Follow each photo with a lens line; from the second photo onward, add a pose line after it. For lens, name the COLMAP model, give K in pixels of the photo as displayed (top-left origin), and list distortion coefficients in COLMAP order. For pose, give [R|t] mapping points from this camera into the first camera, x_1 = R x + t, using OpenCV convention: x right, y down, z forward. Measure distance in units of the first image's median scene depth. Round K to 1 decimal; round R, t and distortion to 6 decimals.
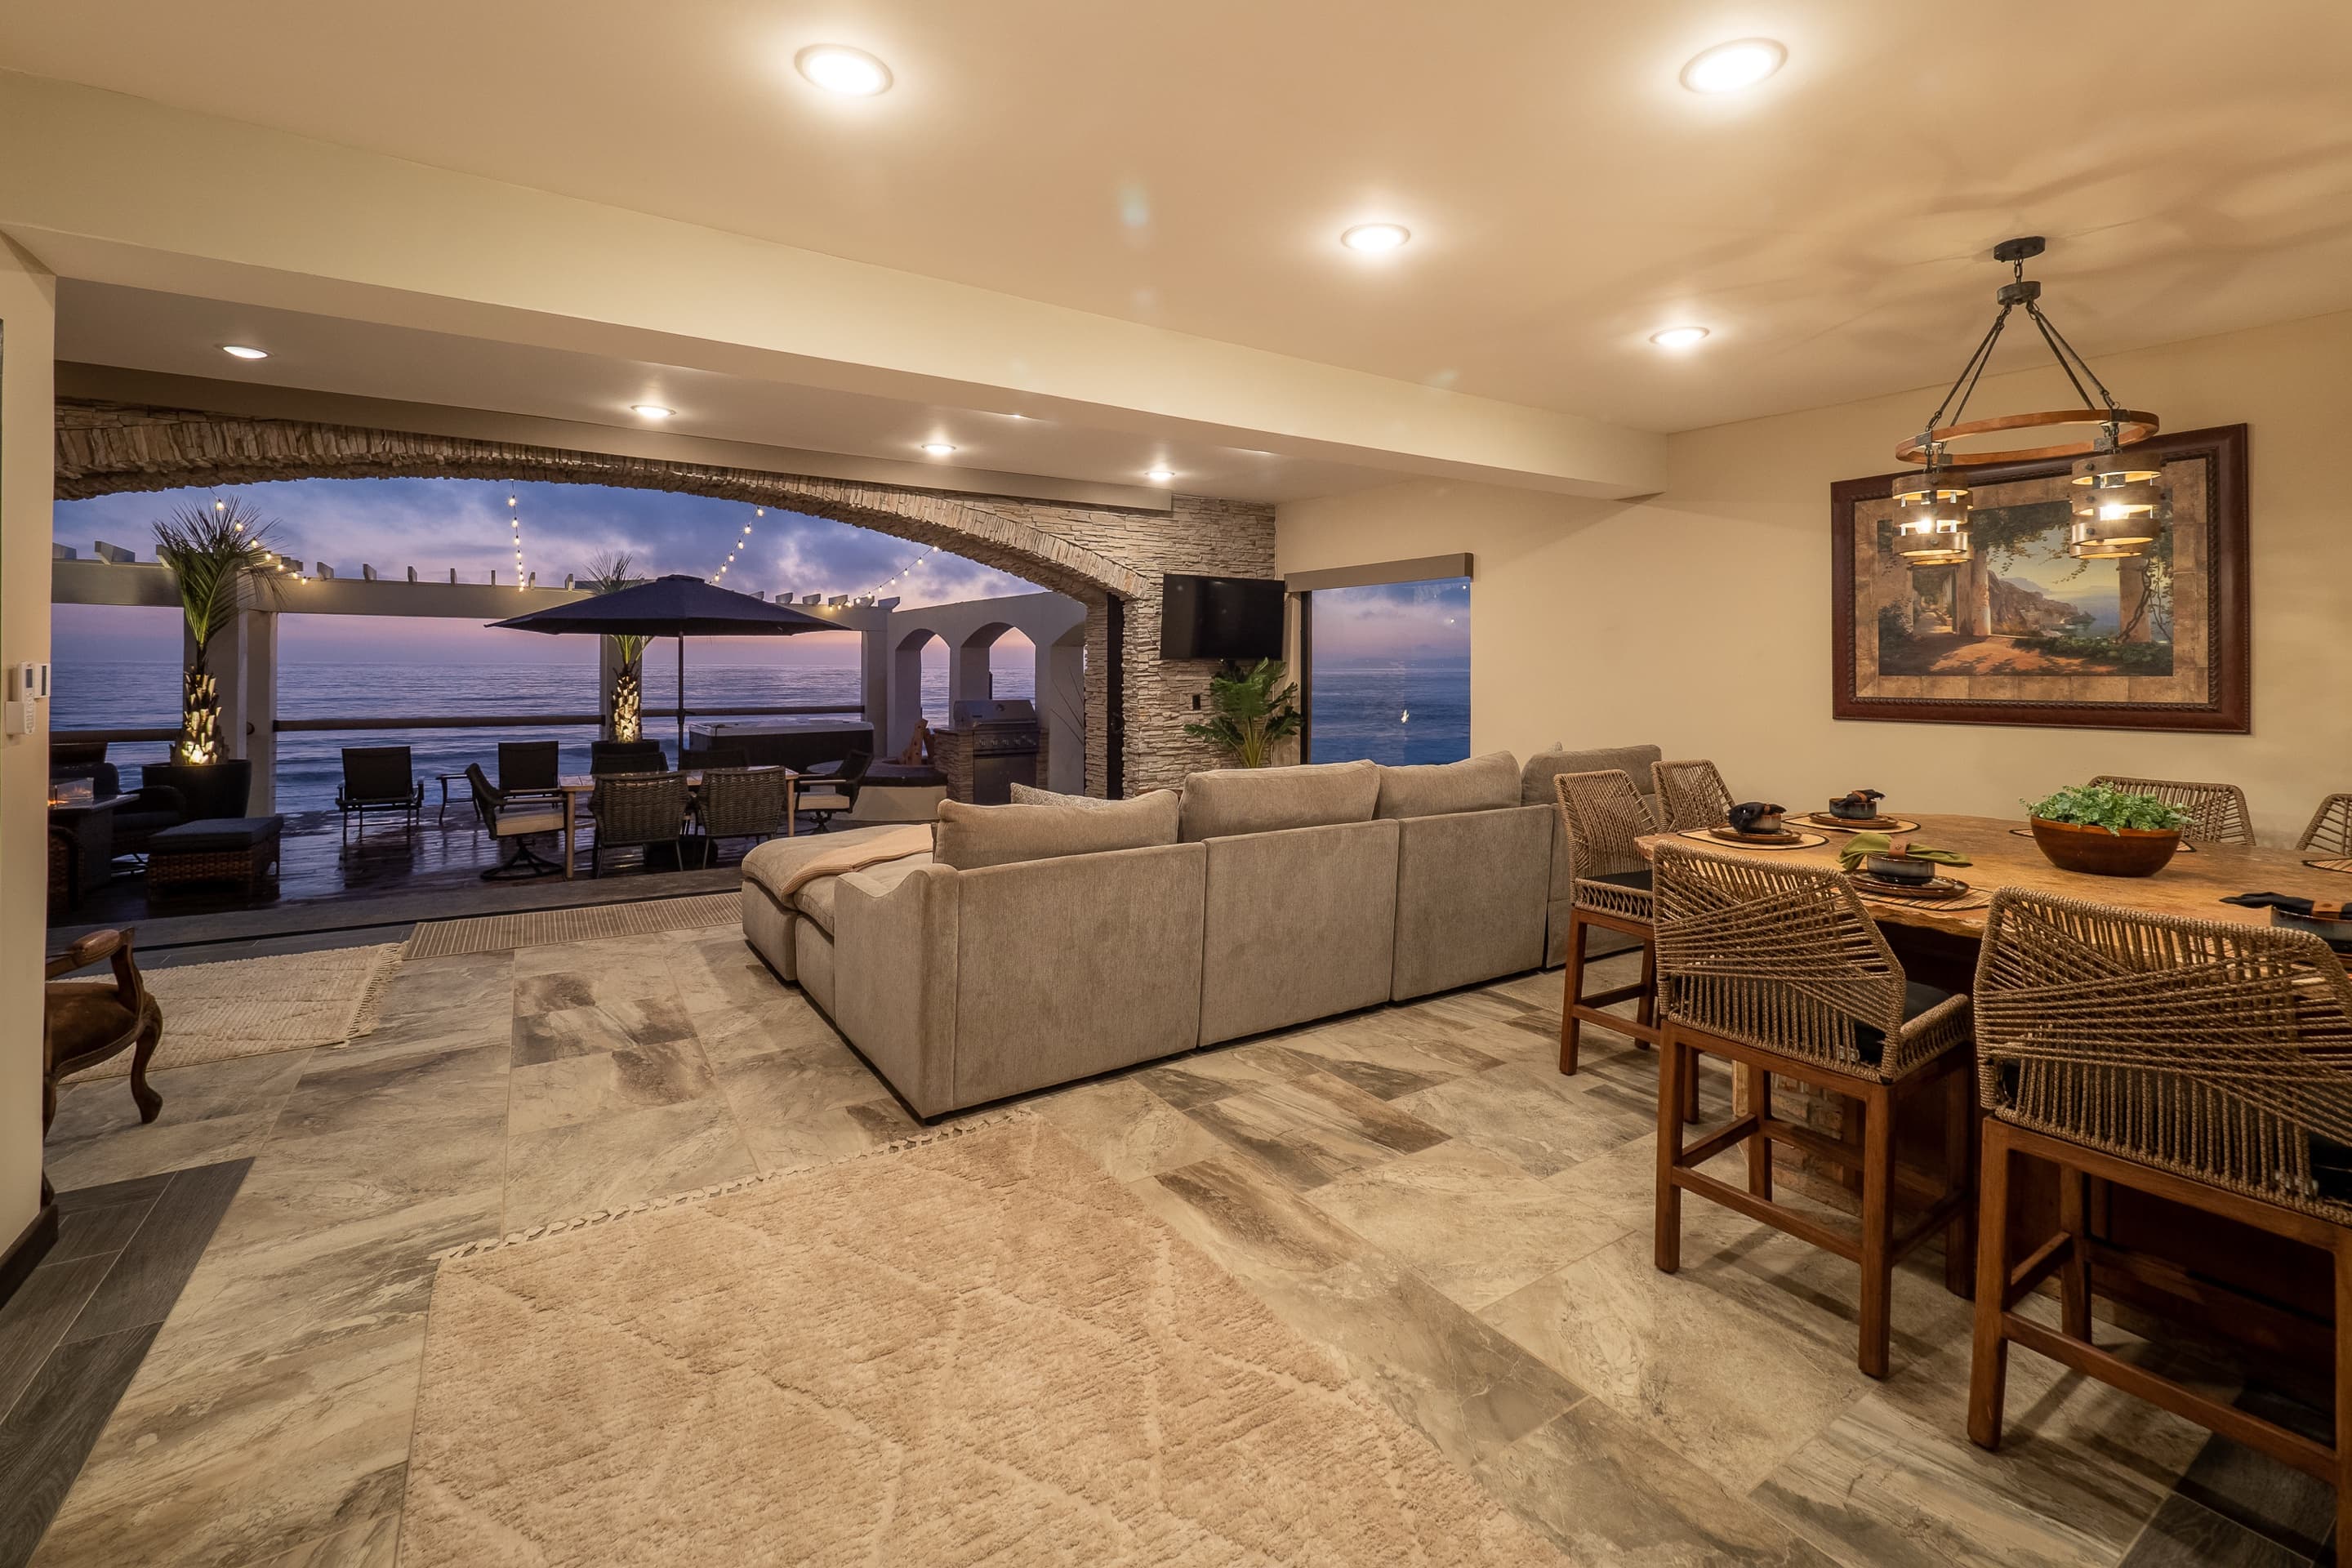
lens RADIAL K [[993.2, 0, 1191.4], [0, 993.2, 662.3], [0, 0, 1]] dist [-0.011838, 0.002281]
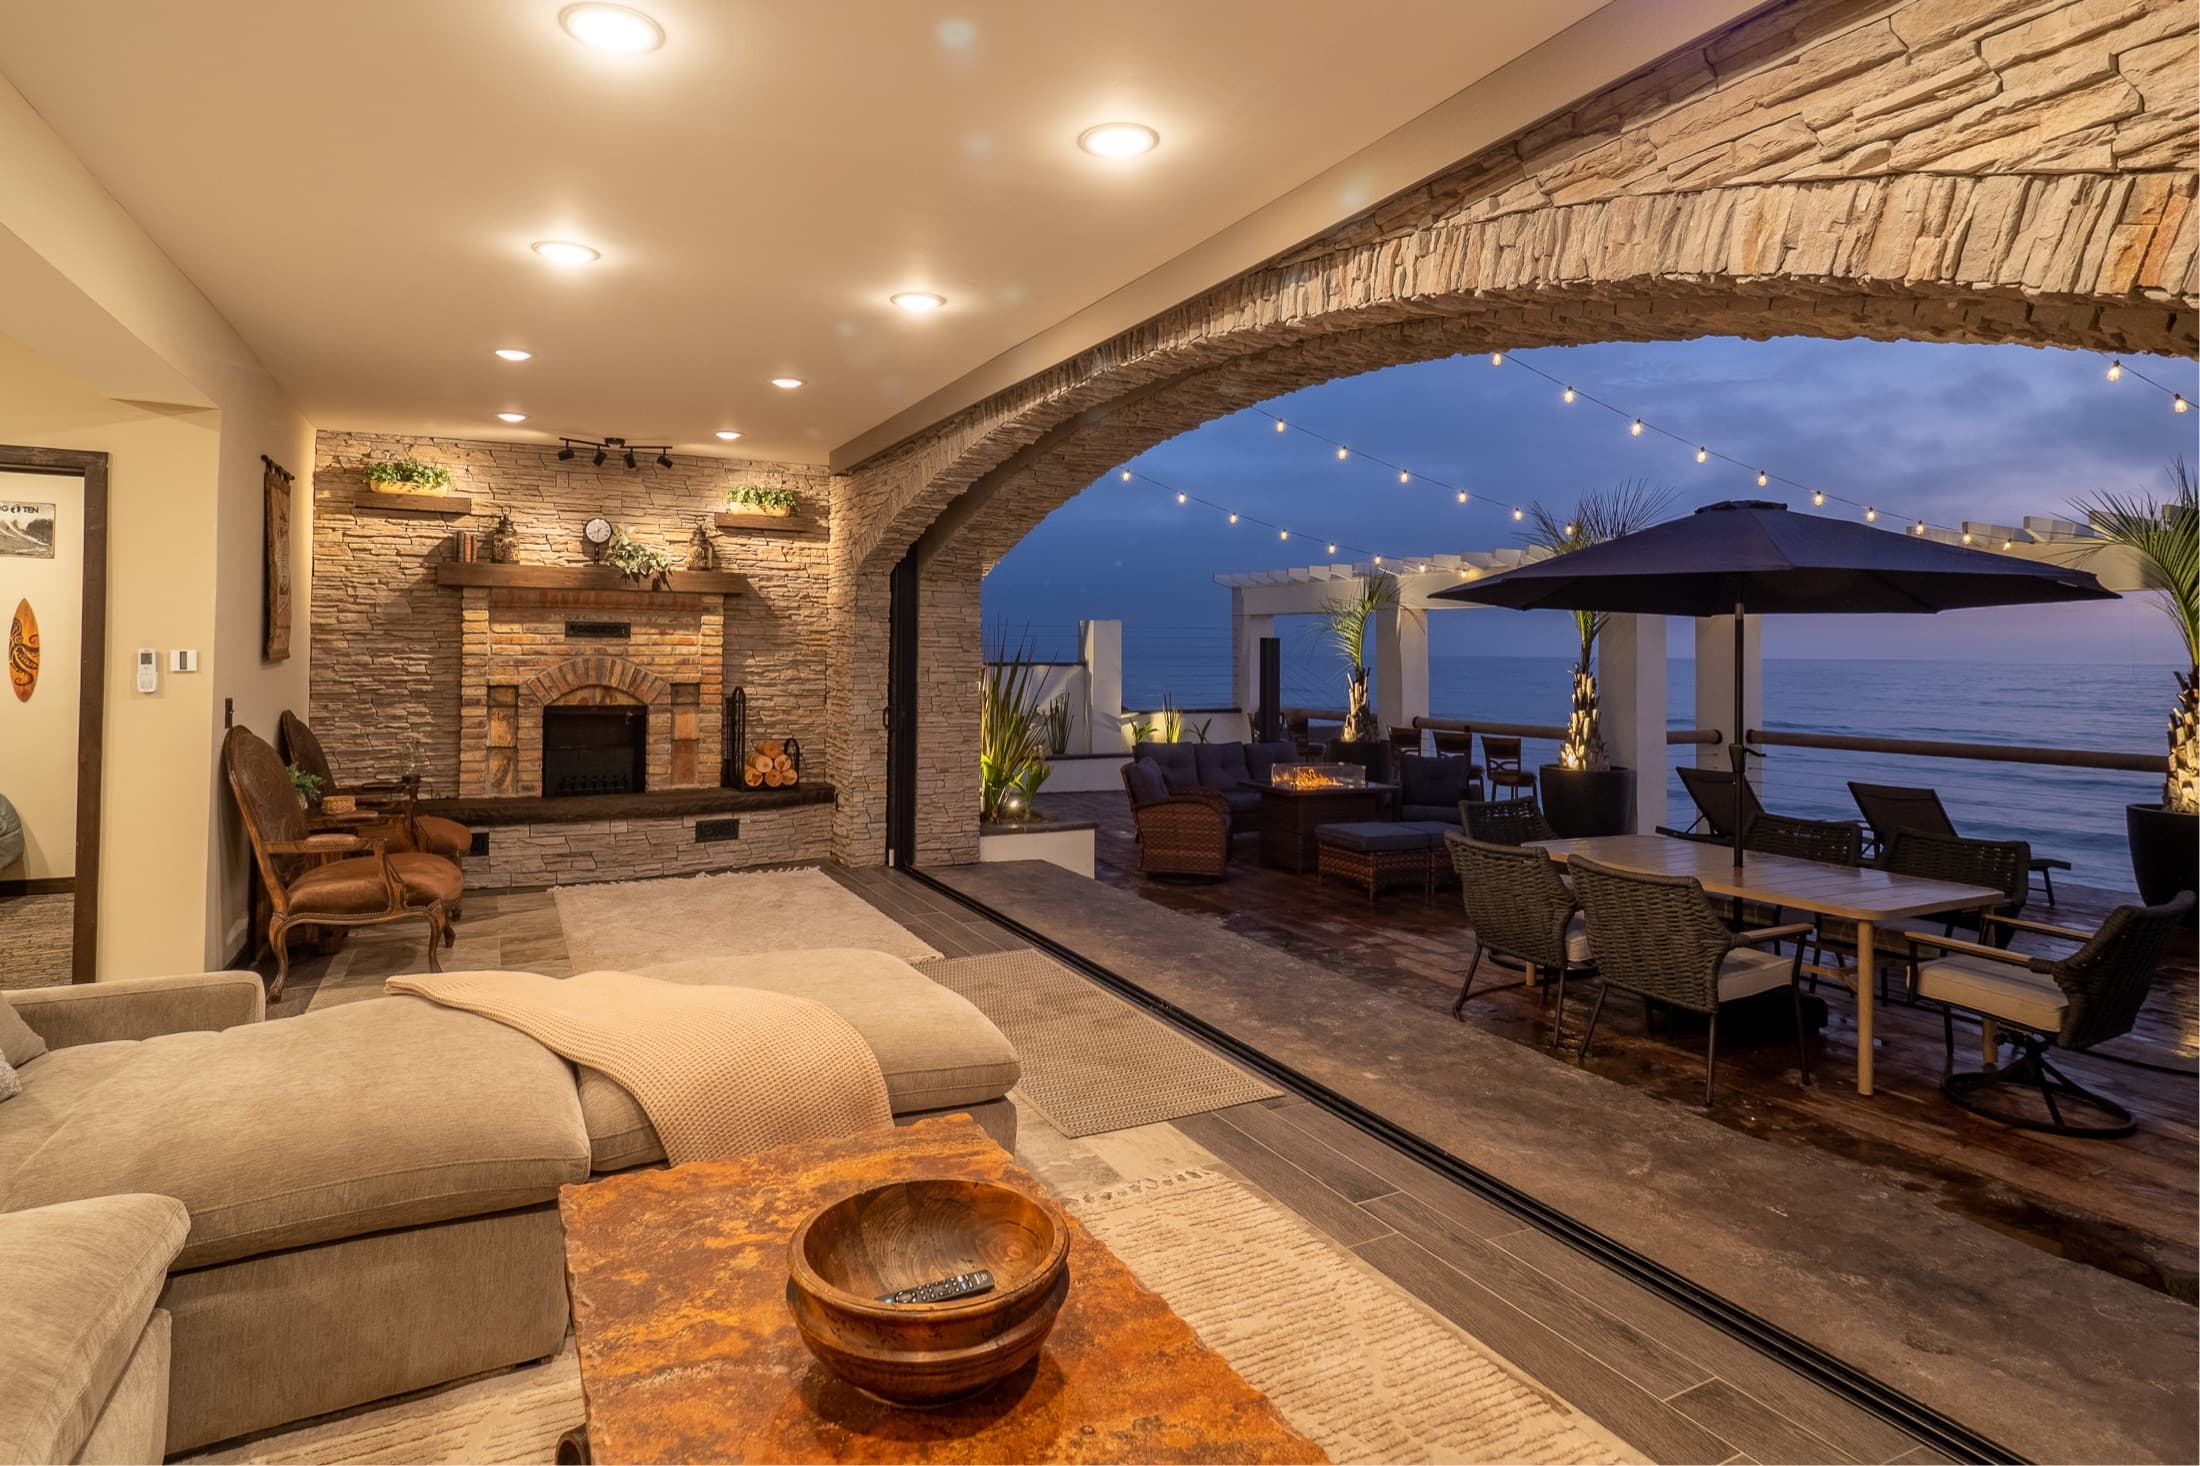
lens RADIAL K [[1163.0, 0, 1088.3], [0, 1163.0, 629.0], [0, 0, 1]] dist [0.002684, -0.004759]
pose [[-0.101469, -0.026562, -0.994484, 0.146634], [-0.007792, 0.999634, -0.025905, 0.002362], [0.994808, 0.005120, -0.101639, 0.649414]]
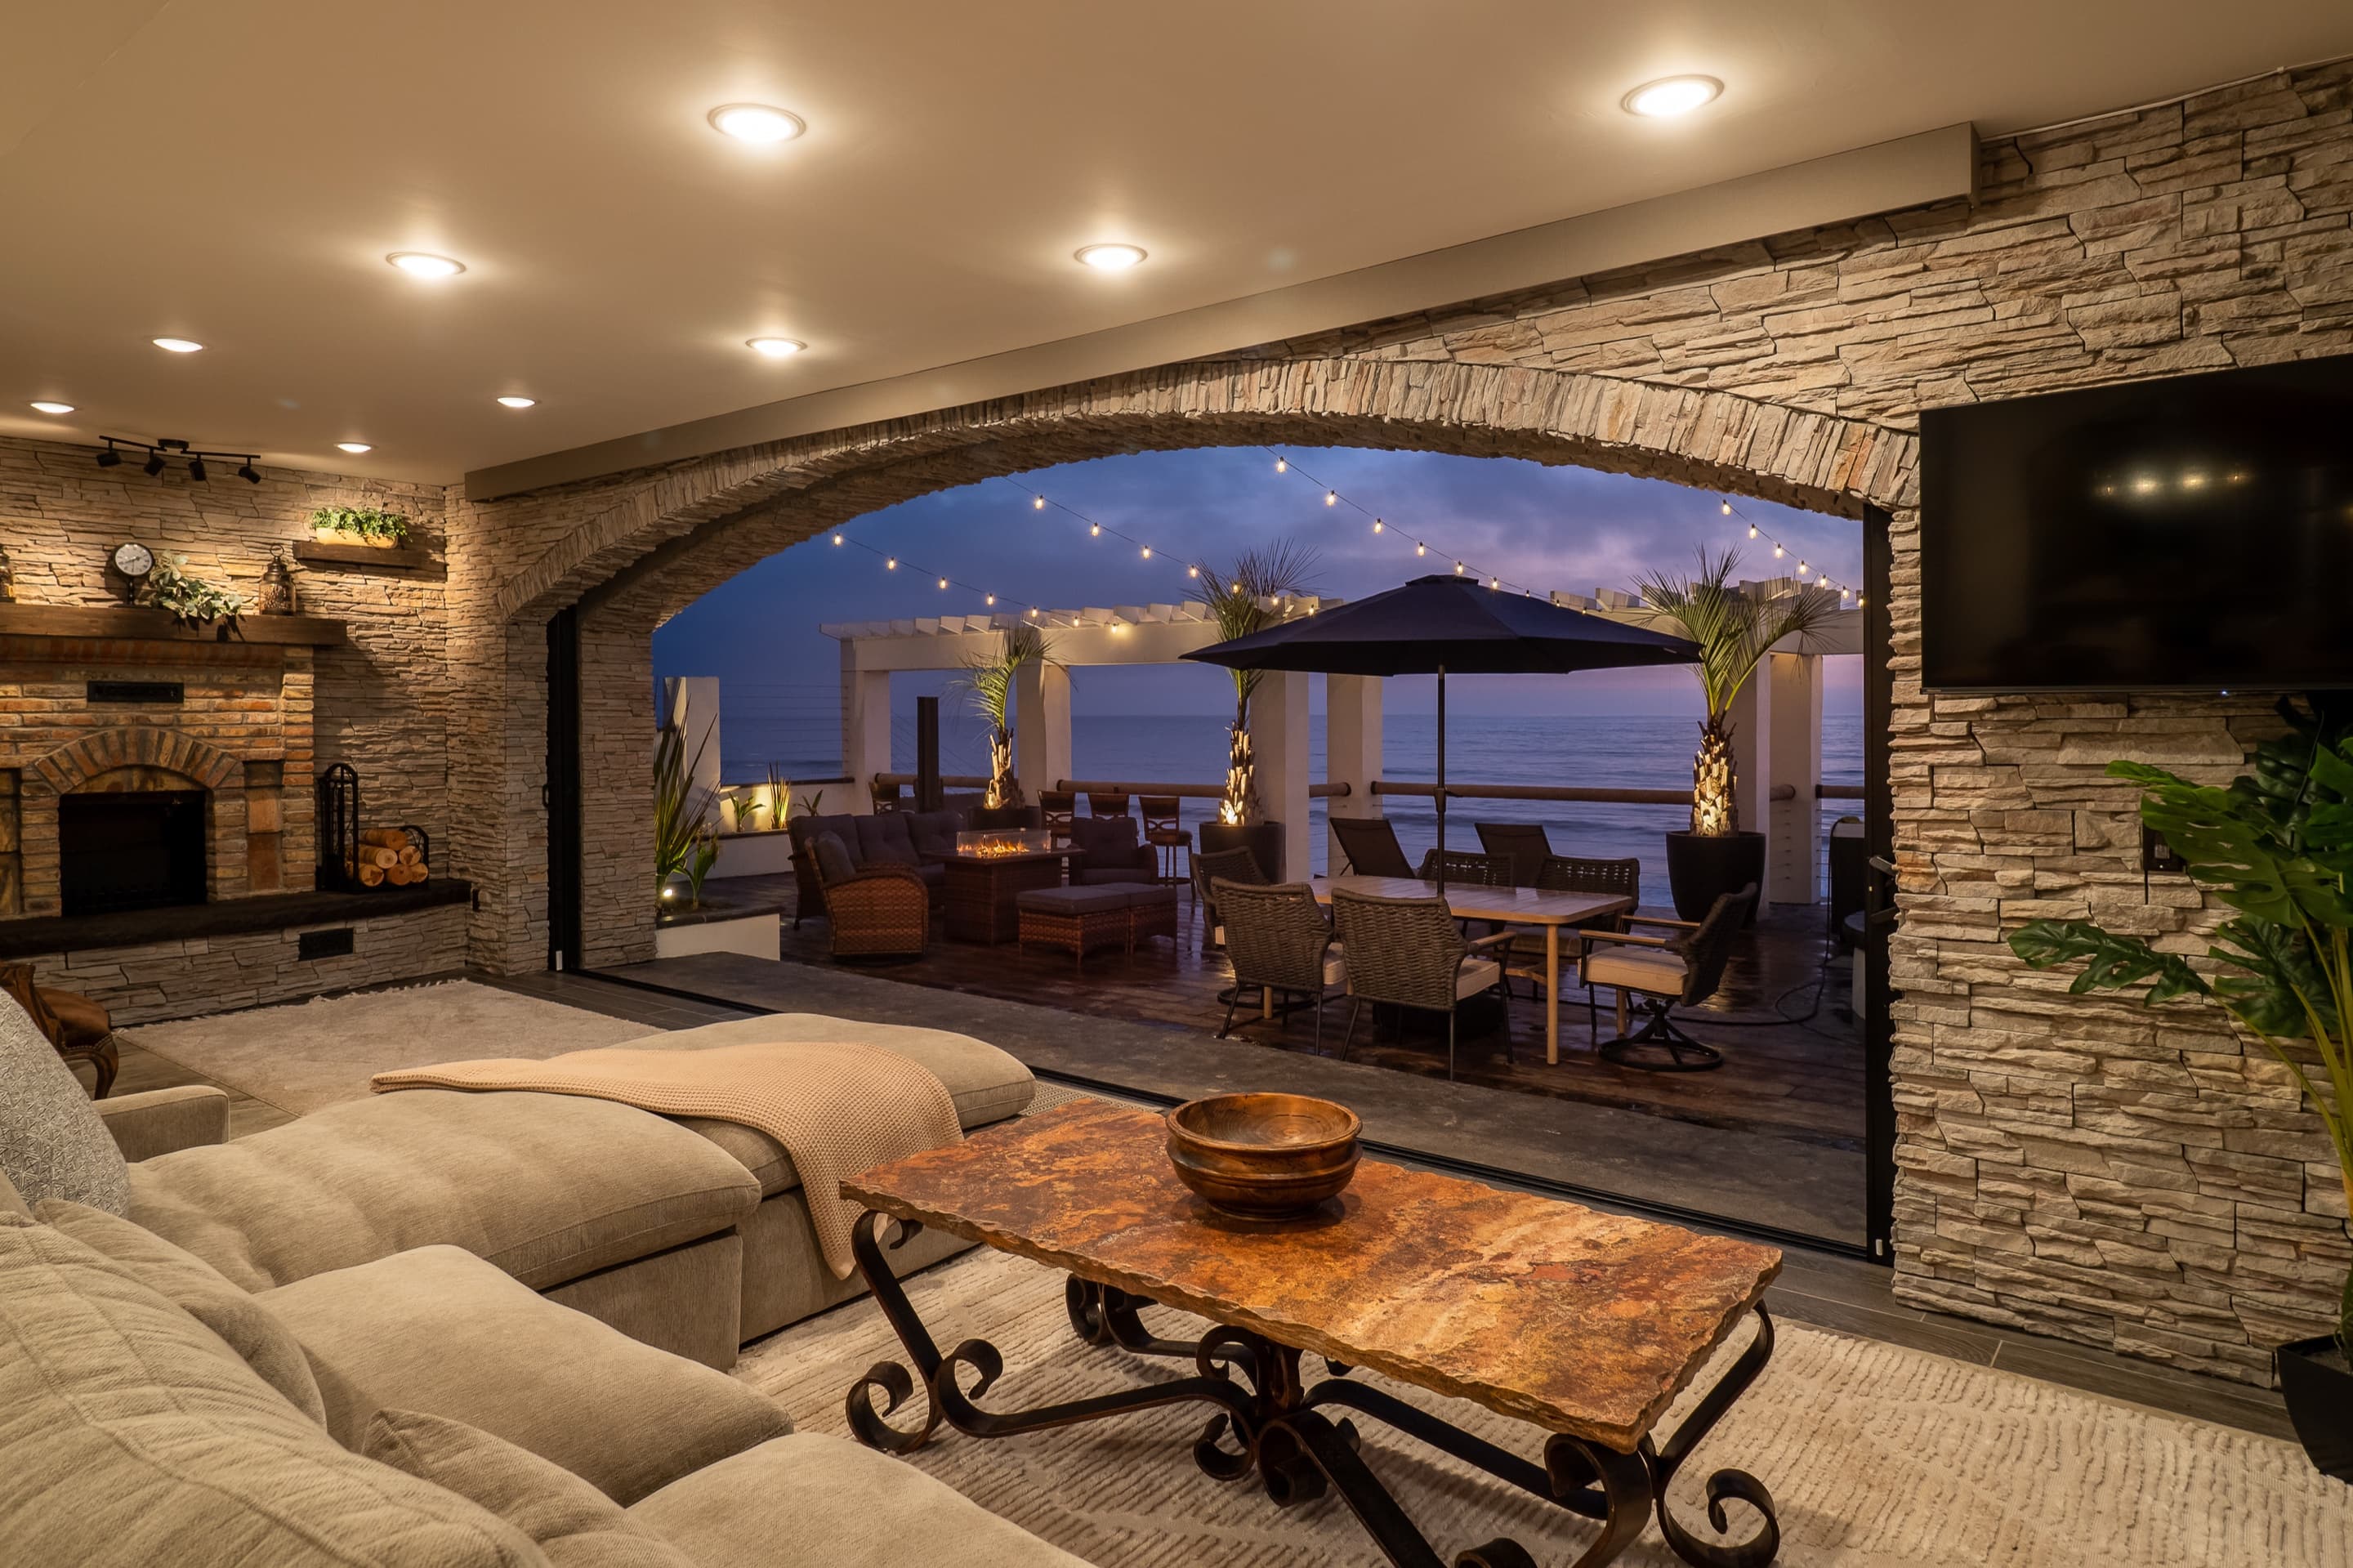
lens RADIAL K [[1385.3, 0, 1168.9], [0, 1385.3, 739.6], [0, 0, 1]] dist [0.008891, -0.008841]
pose [[0.321861, 0.010446, -0.946729, 0.237254], [0.005904, 0.999898, 0.013039, 0.003265], [0.946769, -0.009786, 0.321766, 0.510481]]
